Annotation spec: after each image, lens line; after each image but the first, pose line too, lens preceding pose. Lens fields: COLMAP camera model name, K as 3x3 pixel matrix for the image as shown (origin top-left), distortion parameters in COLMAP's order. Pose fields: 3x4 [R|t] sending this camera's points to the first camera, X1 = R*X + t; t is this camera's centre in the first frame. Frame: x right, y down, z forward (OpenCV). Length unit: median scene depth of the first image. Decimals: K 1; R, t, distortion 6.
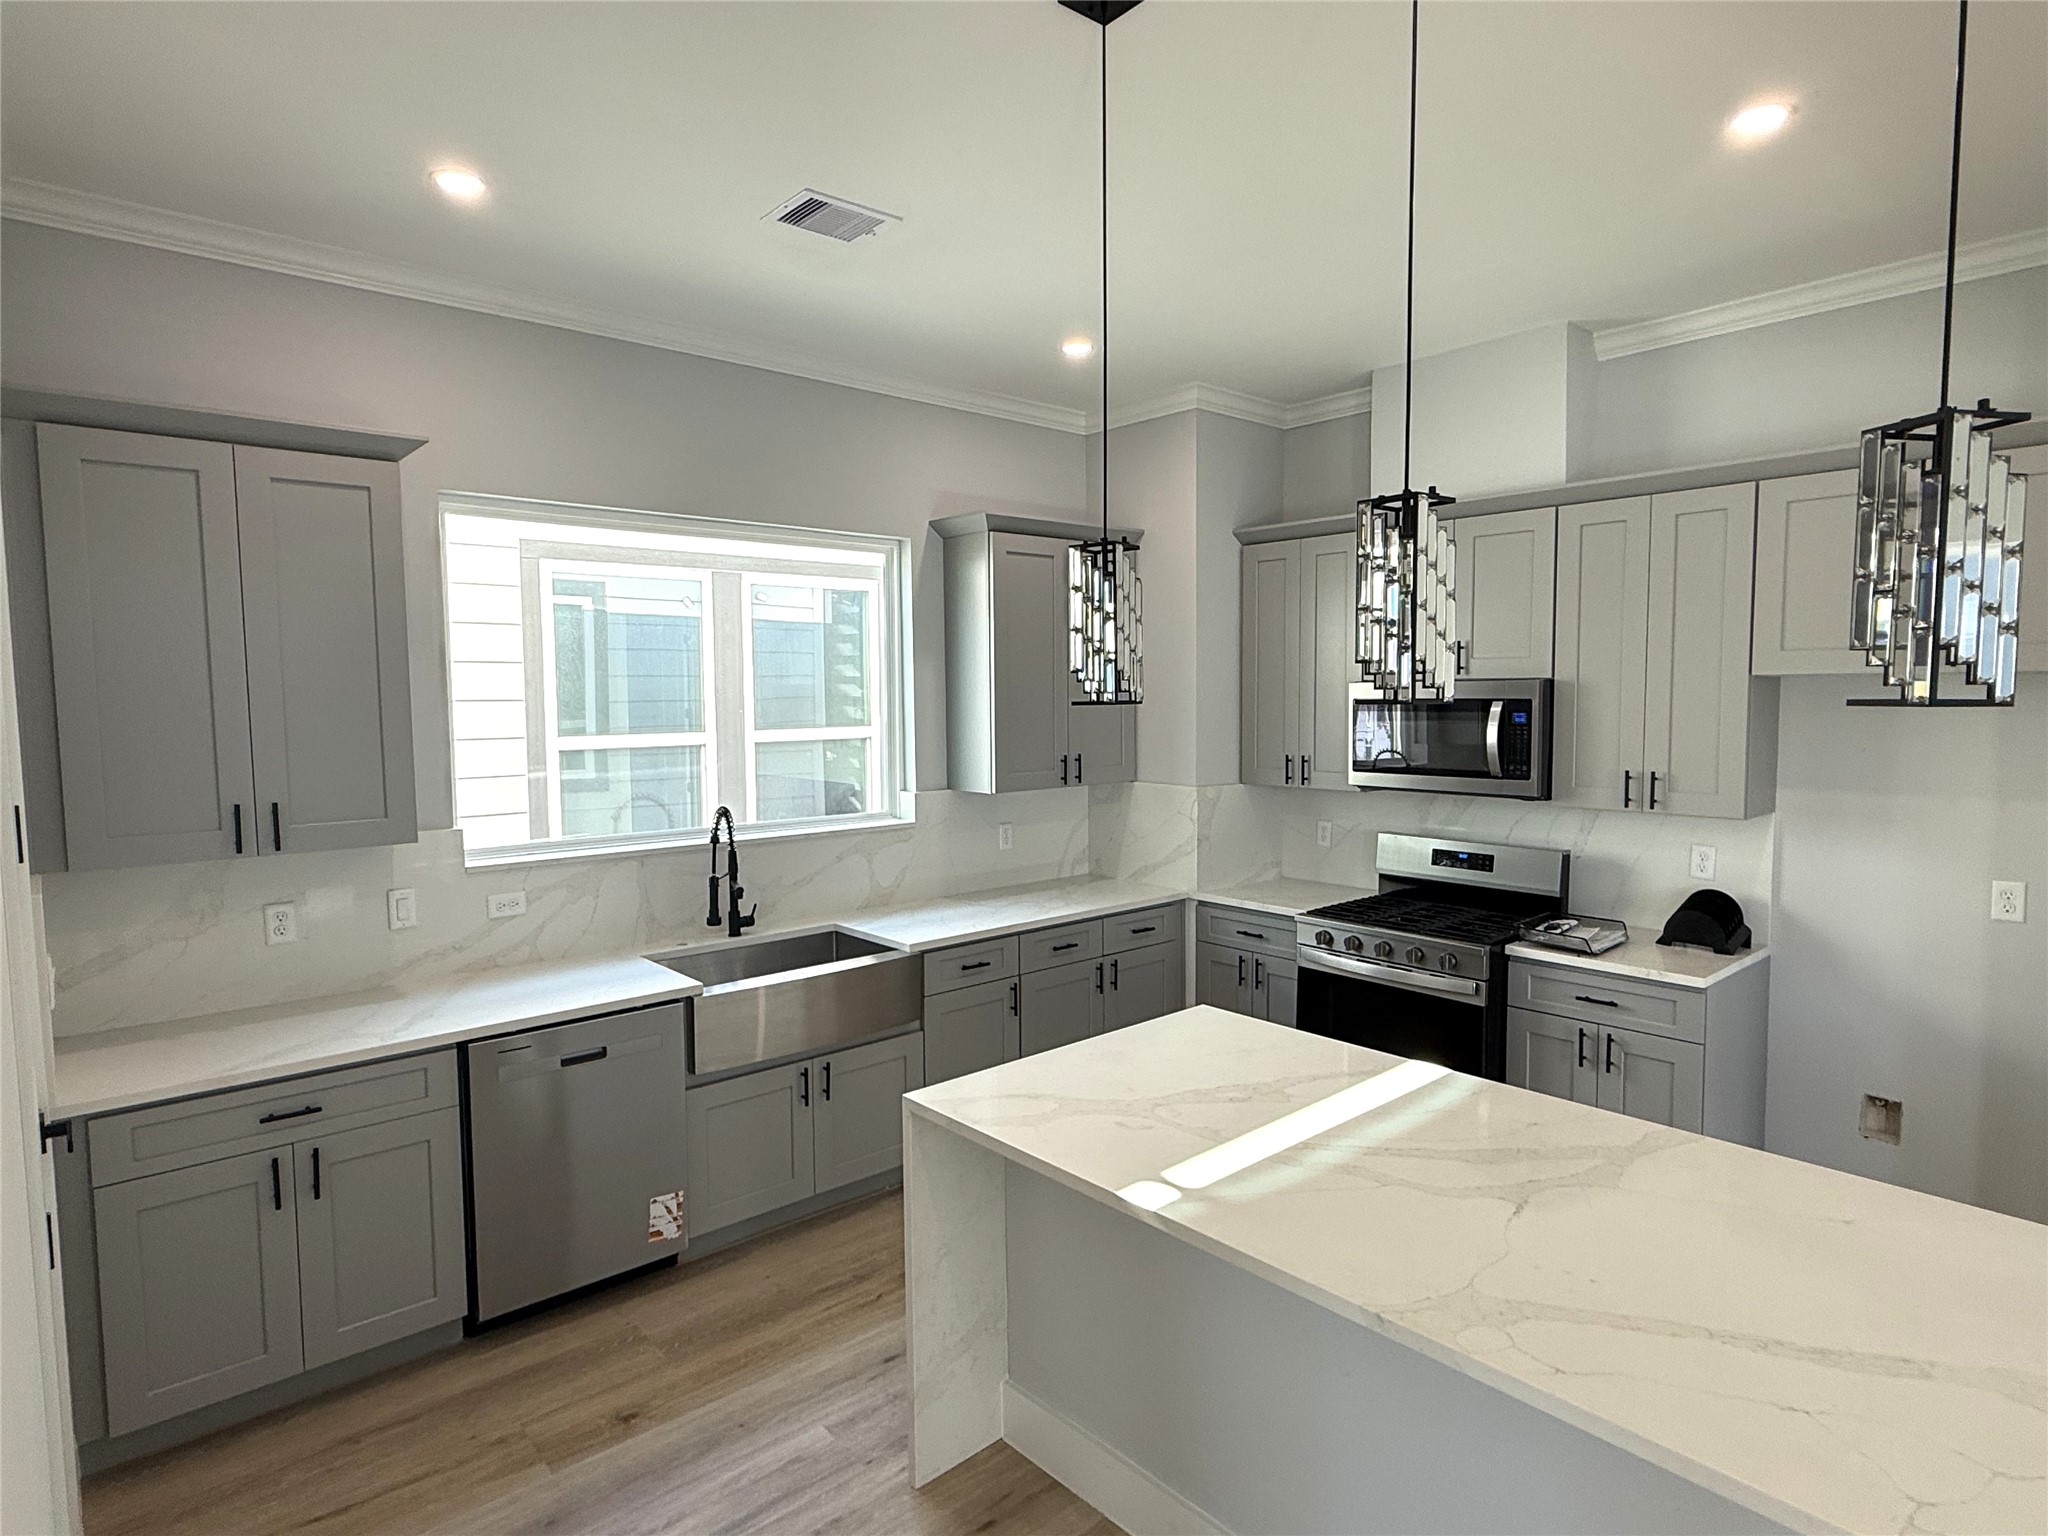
lens RADIAL K [[1126.0, 0, 1017.0], [0, 1126.0, 767.4], [0, 0, 1]] dist [0.000814, -0.000166]
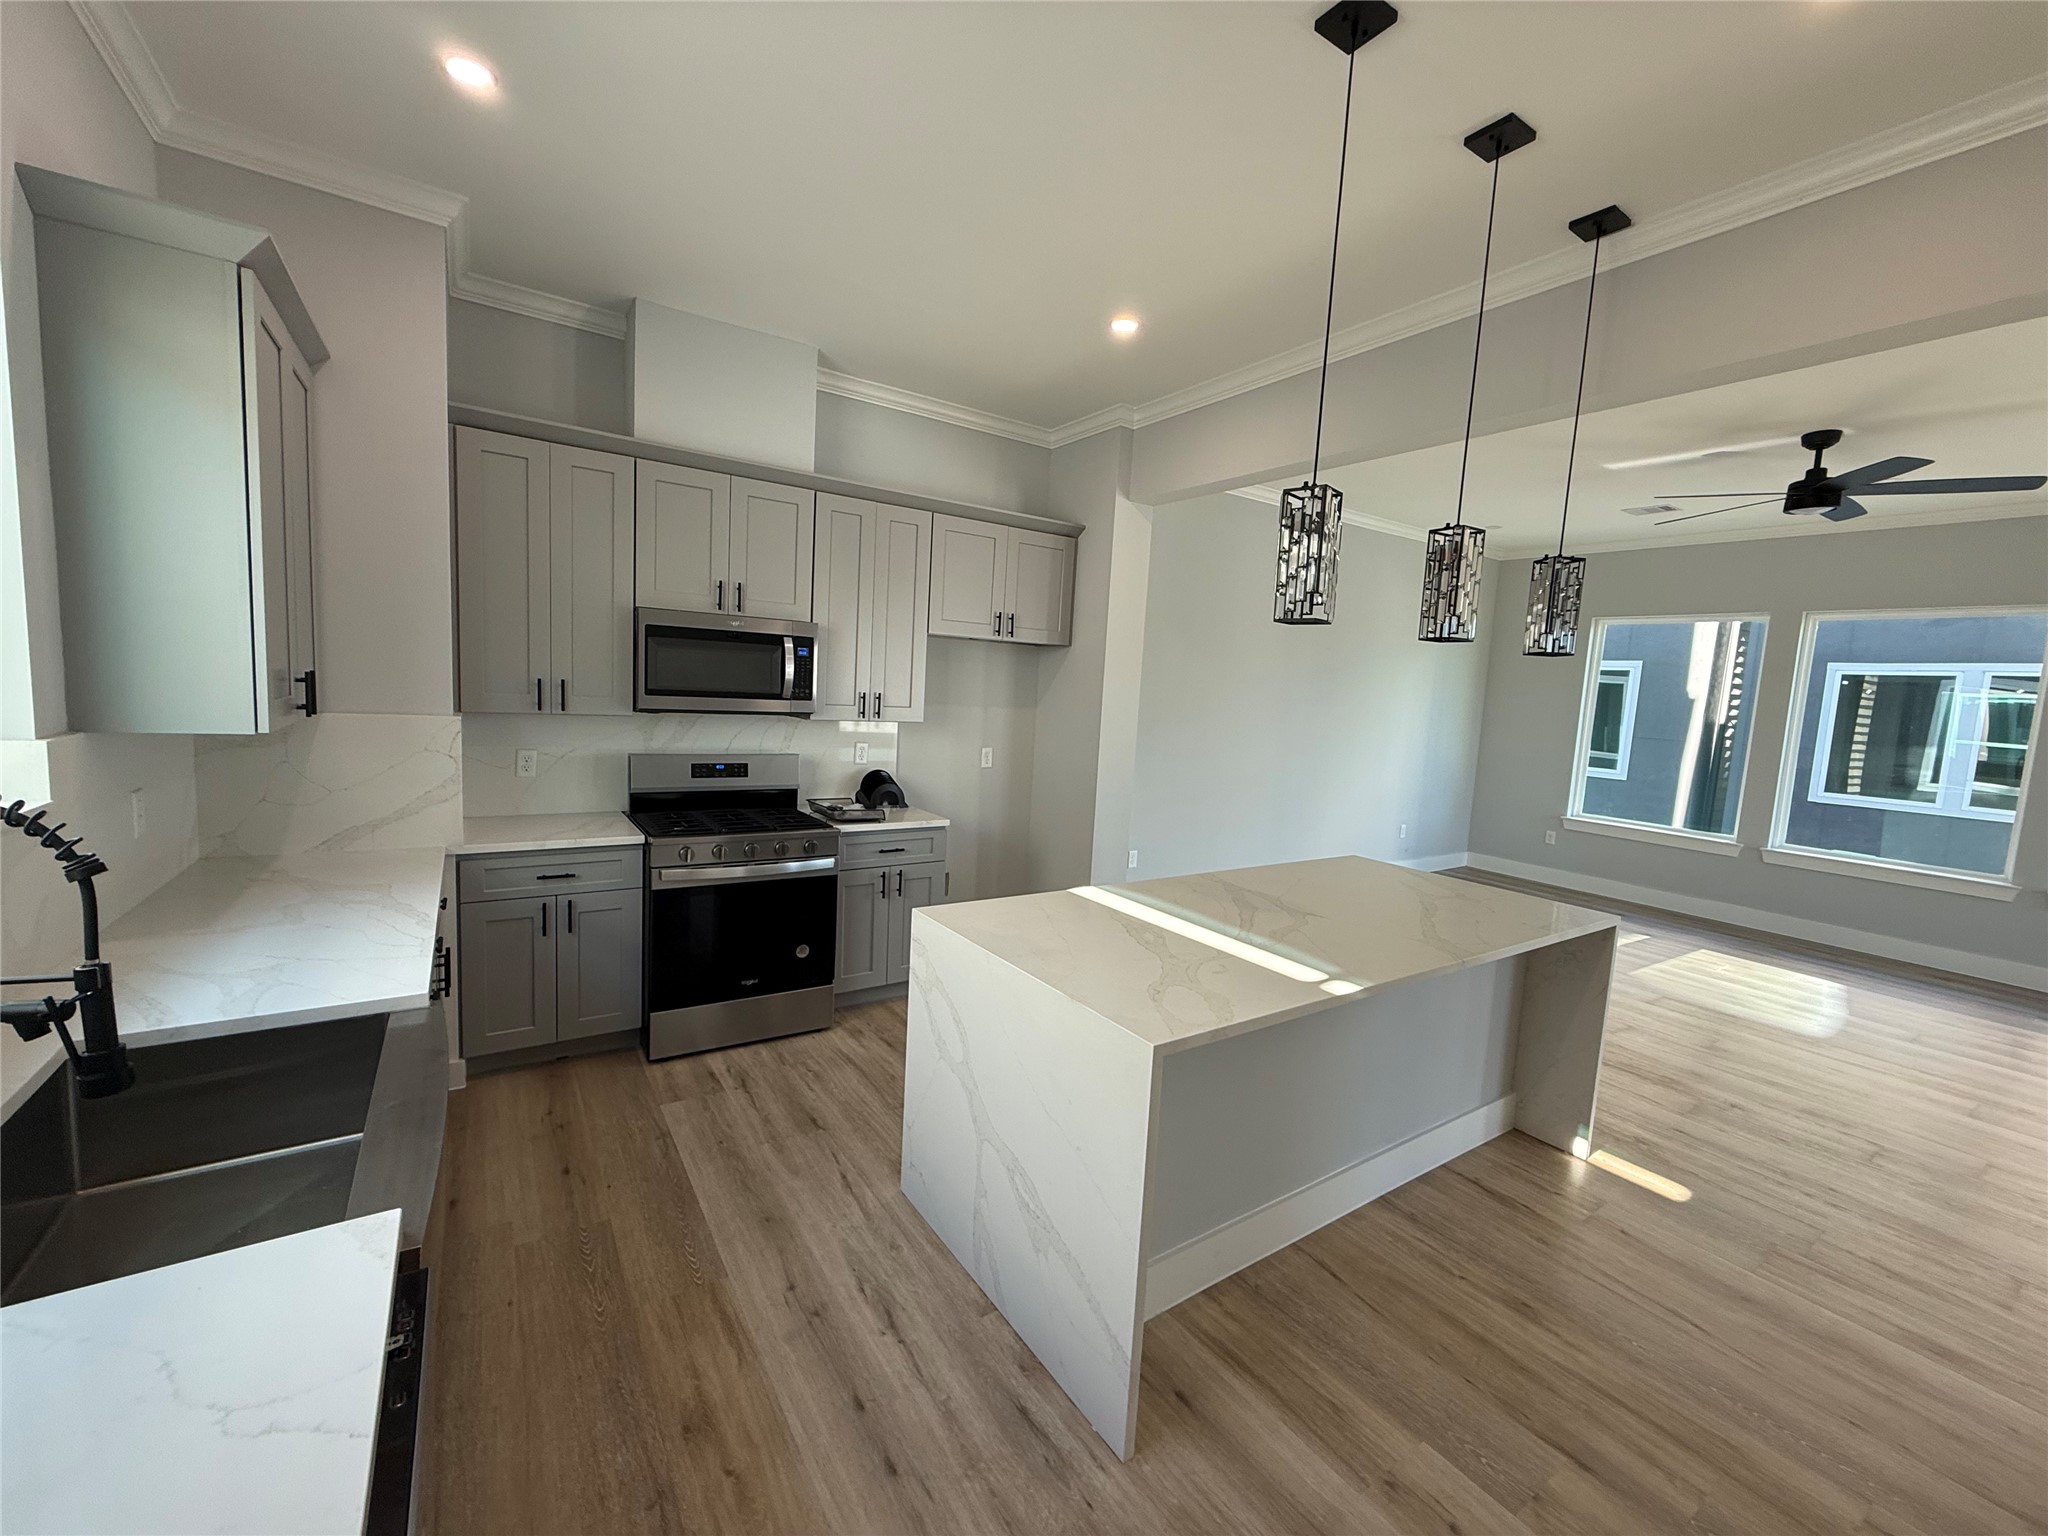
lens RADIAL K [[807.9, 0, 1027.6], [0, 807.9, 771.5], [0, 0, 1]] dist [0.000436, 0.000103]
pose [[0.121006, -0.090890, 0.988482, -0.417687], [0.012593, 0.995860, 0.090027, 0.011624], [-0.992572, 0.001554, 0.121649, 0.596036]]
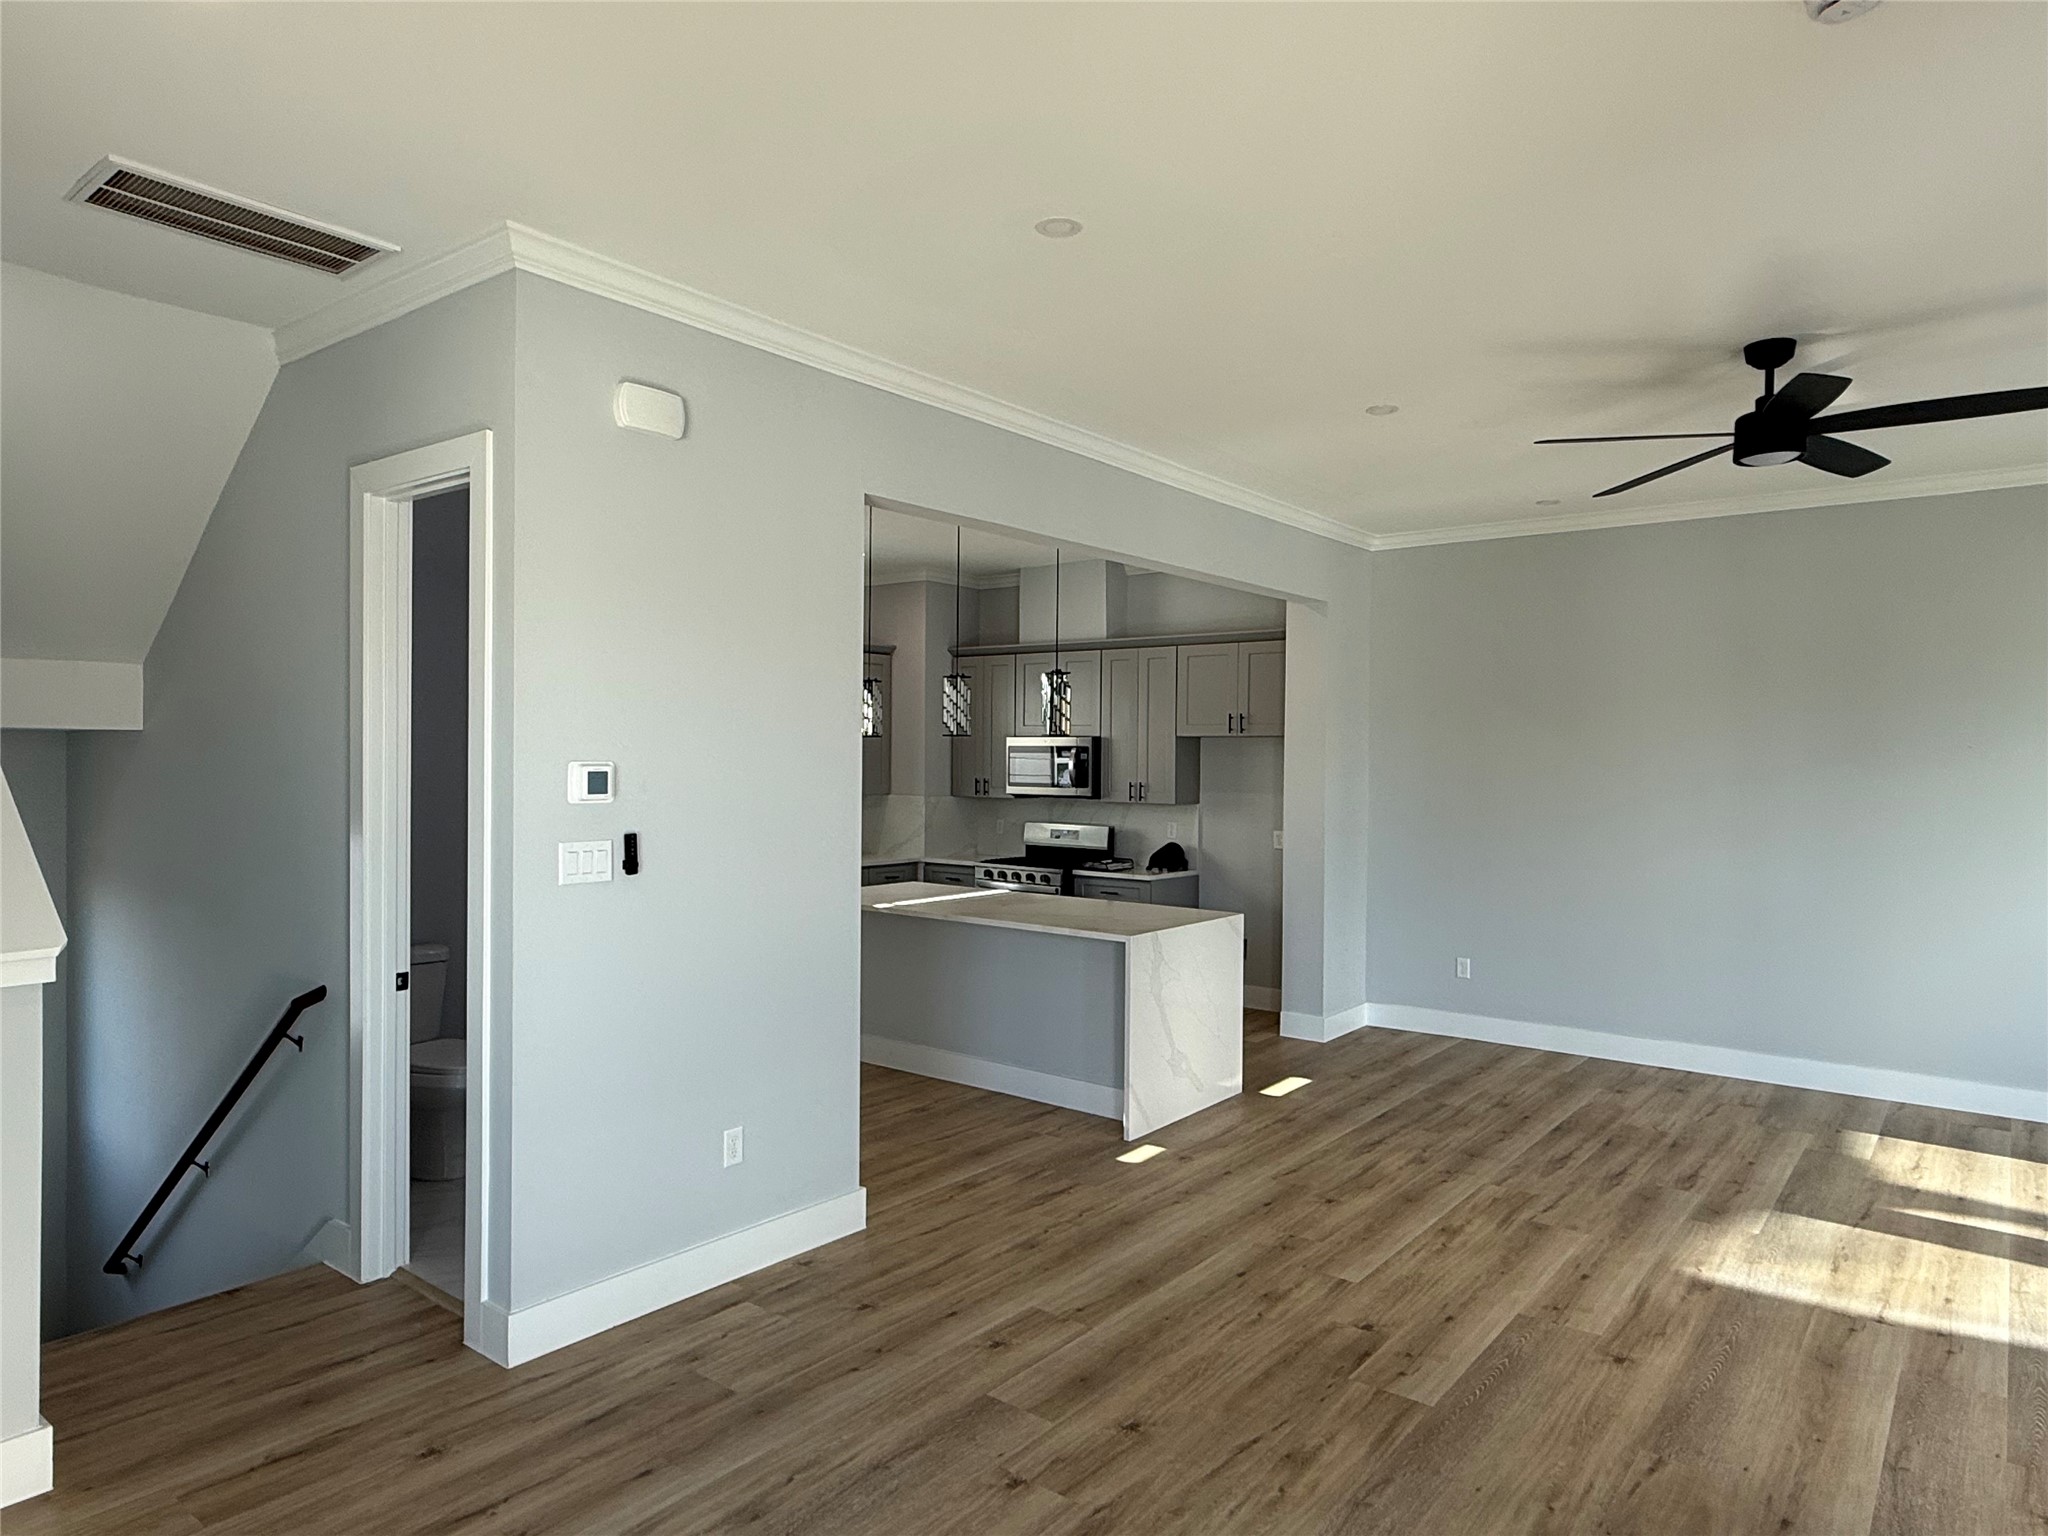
lens RADIAL K [[1257.1, 0, 1020.7], [0, 1257.1, 778.9], [0, 0, 1]] dist [0.002066, -0.000235]
pose [[0.981955, 0.016412, 0.188403, -0.067948], [-0.006533, 0.998576, -0.052941, 0.105247], [-0.189003, 0.050755, 0.980664, -1.051216]]
